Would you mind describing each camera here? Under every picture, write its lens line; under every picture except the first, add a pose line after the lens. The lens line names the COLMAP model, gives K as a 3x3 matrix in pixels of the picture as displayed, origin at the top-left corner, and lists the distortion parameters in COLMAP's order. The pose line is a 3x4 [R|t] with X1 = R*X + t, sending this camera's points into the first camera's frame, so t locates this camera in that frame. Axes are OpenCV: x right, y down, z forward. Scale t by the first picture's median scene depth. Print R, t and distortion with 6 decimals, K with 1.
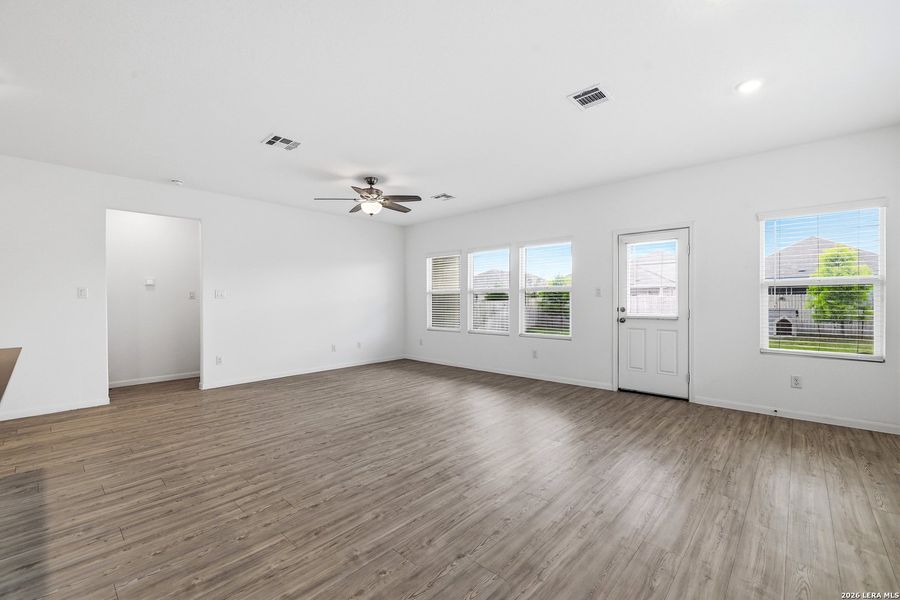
lens RADIAL K [[378.0, 0, 449.2], [0, 378.0, 301.0], [0, 0, 1]] dist [0.000823, 0.000514]
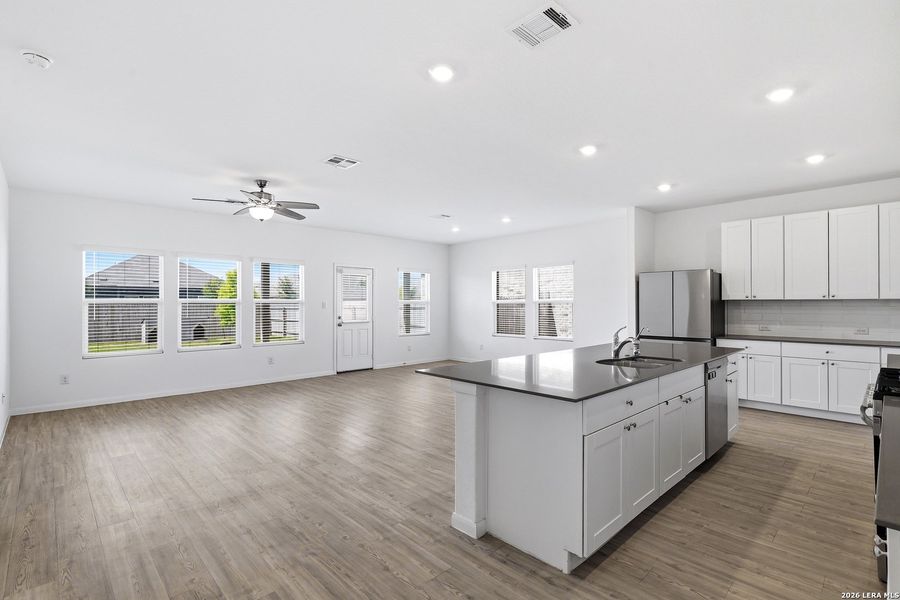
lens RADIAL K [[425.1, 0, 455.6], [0, 425.1, 301.8], [0, 0, 1]] dist [0.018440, 0.001336]
pose [[0.053375, 0.010085, 0.998524, -1.497132], [0.001708, 0.999947, -0.010191, -0.025876], [-0.998573, 0.002249, 0.053355, 0.591768]]
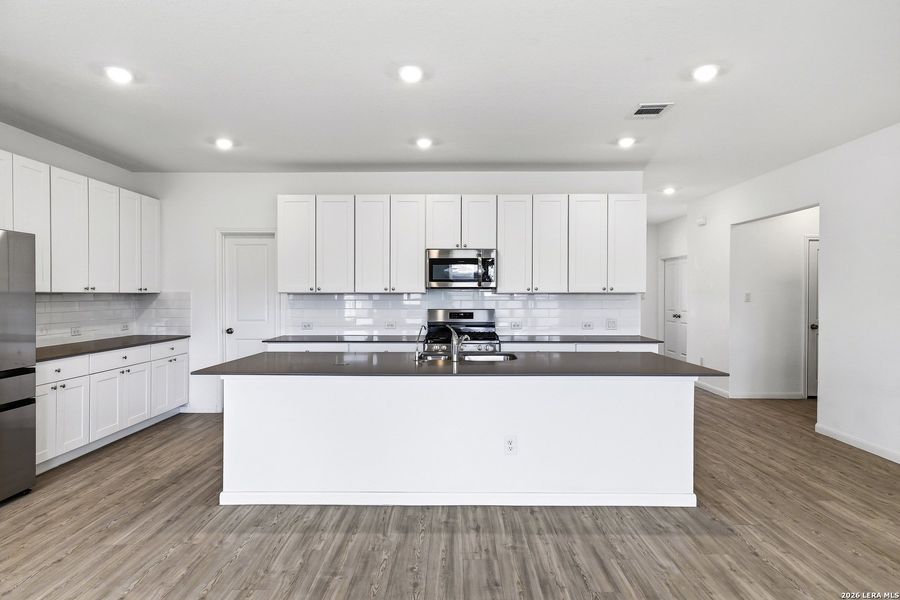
lens RADIAL K [[496.3, 0, 453.6], [0, 496.3, 302.2], [0, 0, 1]] dist [0.002988, -0.001016]
pose [[-0.736358, 0.014246, -0.676443, 0.022032], [0.003413, 0.999844, 0.017342, -0.036812], [0.676584, 0.010462, -0.736291, 0.965191]]
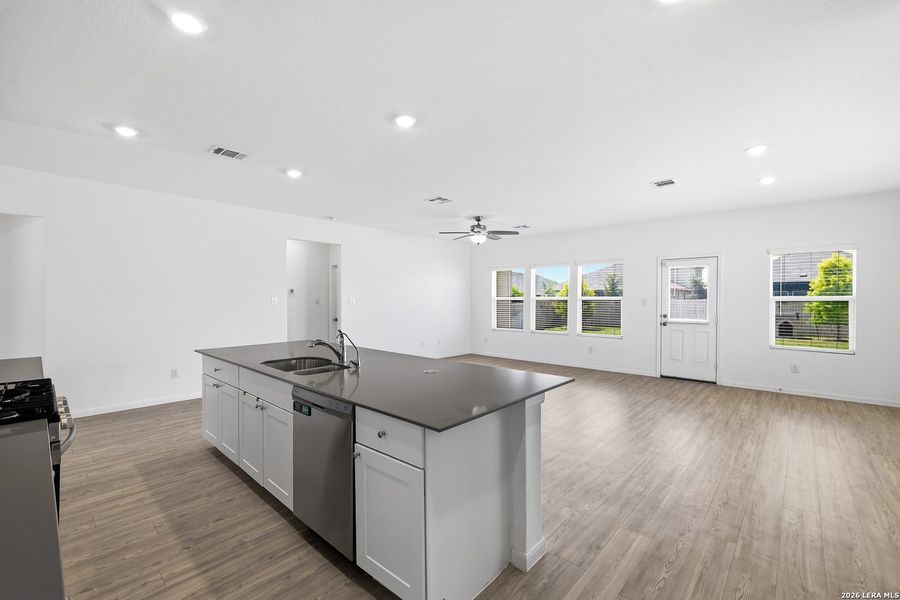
lens RADIAL K [[378.0, 0, 448.3], [0, 378.0, 302.0], [0, 0, 1]] dist [0.000823, 0.000514]
pose [[0.999973, 0.006610, -0.003217, -0.379915], [-0.006599, 0.999973, 0.003240, -0.033173], [0.003238, -0.003218, 0.999990, -0.422039]]
